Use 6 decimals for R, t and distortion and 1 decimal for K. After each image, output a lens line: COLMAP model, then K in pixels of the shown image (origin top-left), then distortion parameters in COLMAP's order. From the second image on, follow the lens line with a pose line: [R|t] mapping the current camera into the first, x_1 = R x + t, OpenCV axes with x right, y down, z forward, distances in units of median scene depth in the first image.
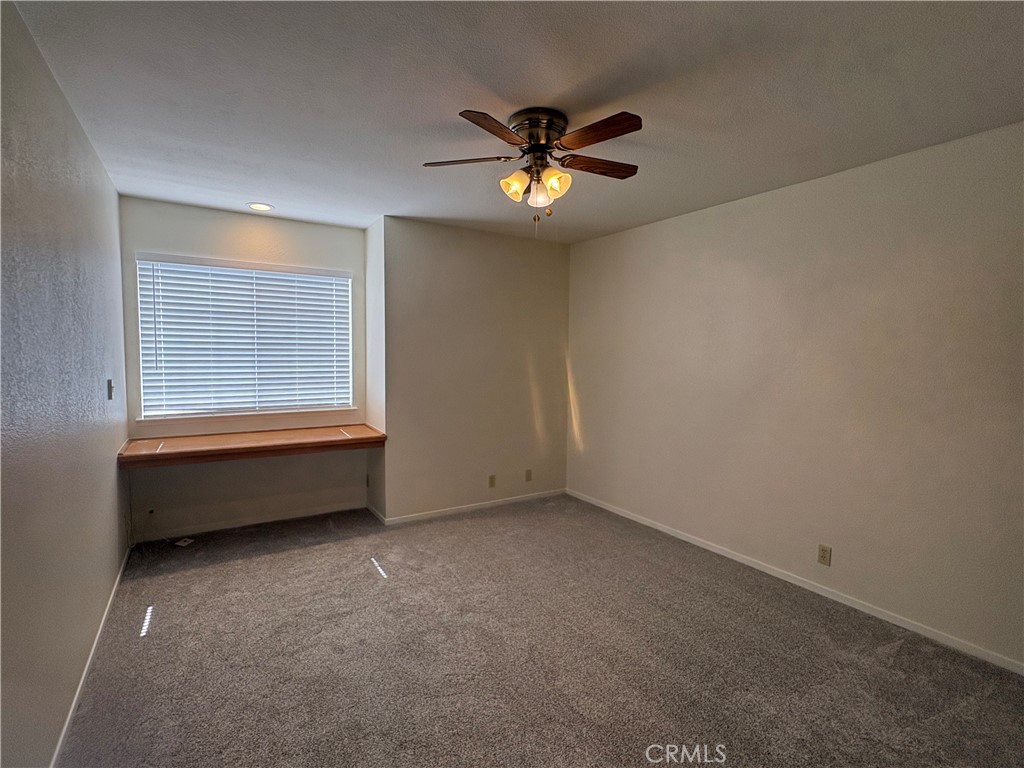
lens RADIAL K [[494.1, 0, 510.2], [0, 494.1, 381.7], [0, 0, 1]] dist [0.003058, -0.001691]
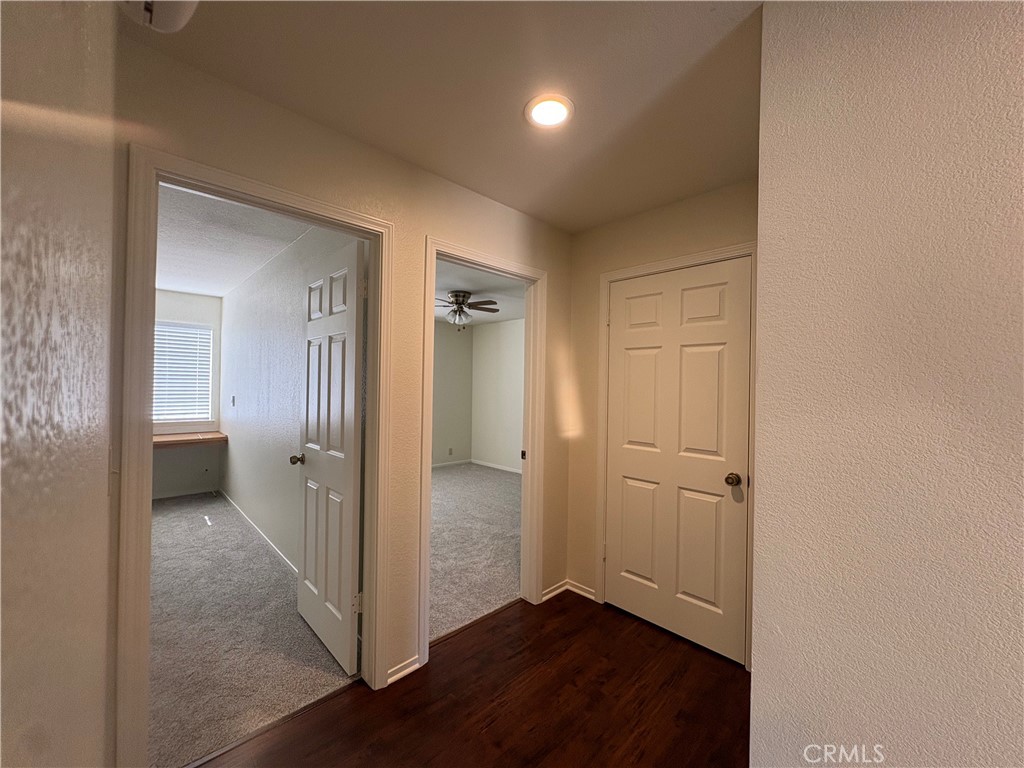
lens RADIAL K [[410.7, 0, 510.5], [0, 410.7, 383.6], [0, 0, 1]] dist [0.001760, -0.000481]
pose [[0.978466, 0.000375, 0.206408, -0.101190], [0.012770, 0.997973, -0.062348, 0.067371], [-0.206013, 0.063641, 0.976478, -0.907798]]
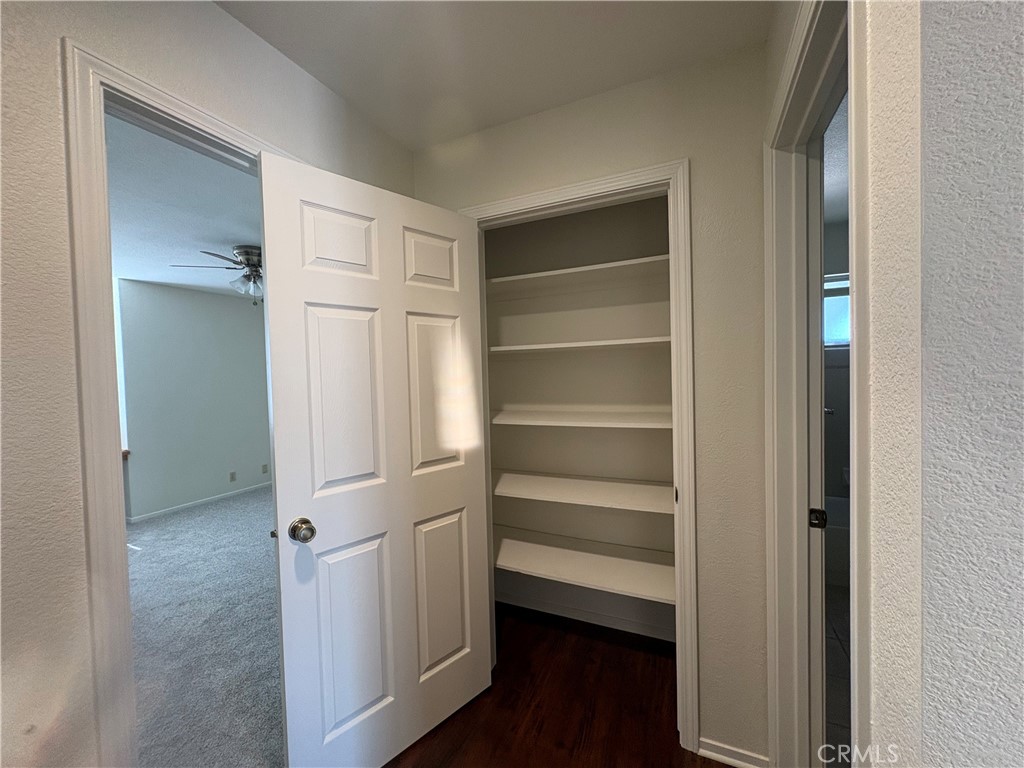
lens RADIAL K [[410.7, 0, 510.4], [0, 410.7, 387.1], [0, 0, 1]] dist [0.001760, -0.000481]
pose [[0.840160, -0.050602, 0.539973, 0.009790], [0.069082, 0.997513, -0.014007, 0.043652], [-0.537921, 0.049071, 0.841566, -0.592510]]
